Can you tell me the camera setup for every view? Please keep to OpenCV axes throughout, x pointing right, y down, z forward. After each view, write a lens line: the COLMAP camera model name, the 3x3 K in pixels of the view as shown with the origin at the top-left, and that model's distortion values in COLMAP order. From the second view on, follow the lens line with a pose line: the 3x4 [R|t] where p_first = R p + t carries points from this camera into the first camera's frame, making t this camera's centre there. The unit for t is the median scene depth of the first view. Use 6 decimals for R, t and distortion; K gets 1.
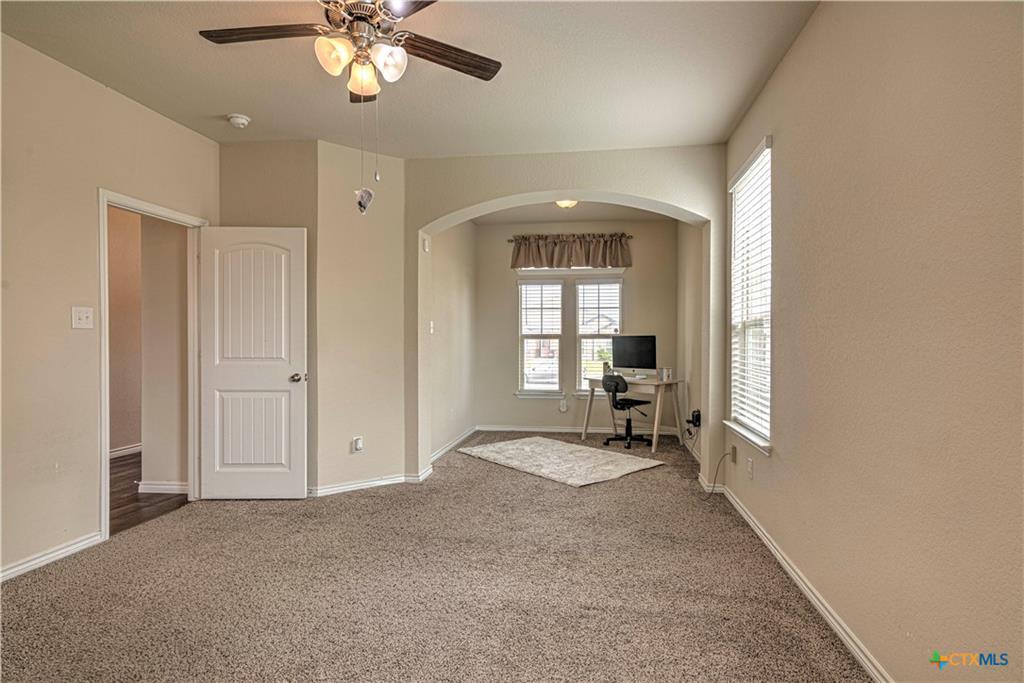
lens RADIAL K [[528.5, 0, 515.1], [0, 528.5, 352.0], [0, 0, 1]] dist [0.028899, 0.000907]
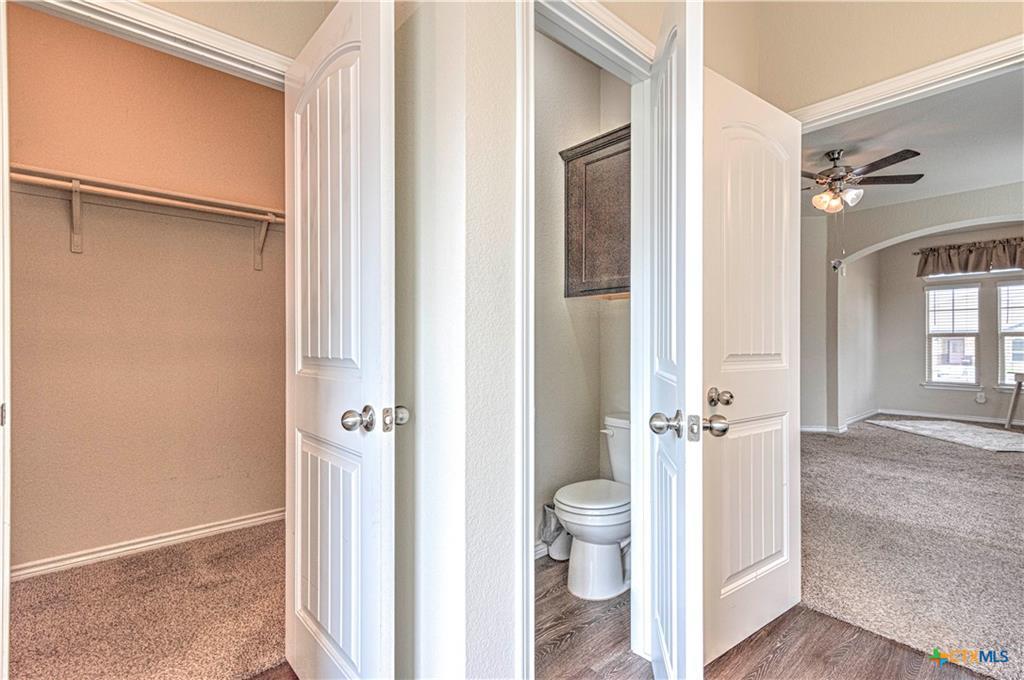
lens RADIAL K [[475.3, 0, 509.8], [0, 475.3, 343.4], [0, 0, 1]] dist [0.011753, -0.000294]
pose [[0.769499, 0.000343, -0.638648, -0.024043], [-0.015348, 0.999721, -0.017957, 0.022361], [0.638464, 0.023620, 0.769290, -0.392321]]
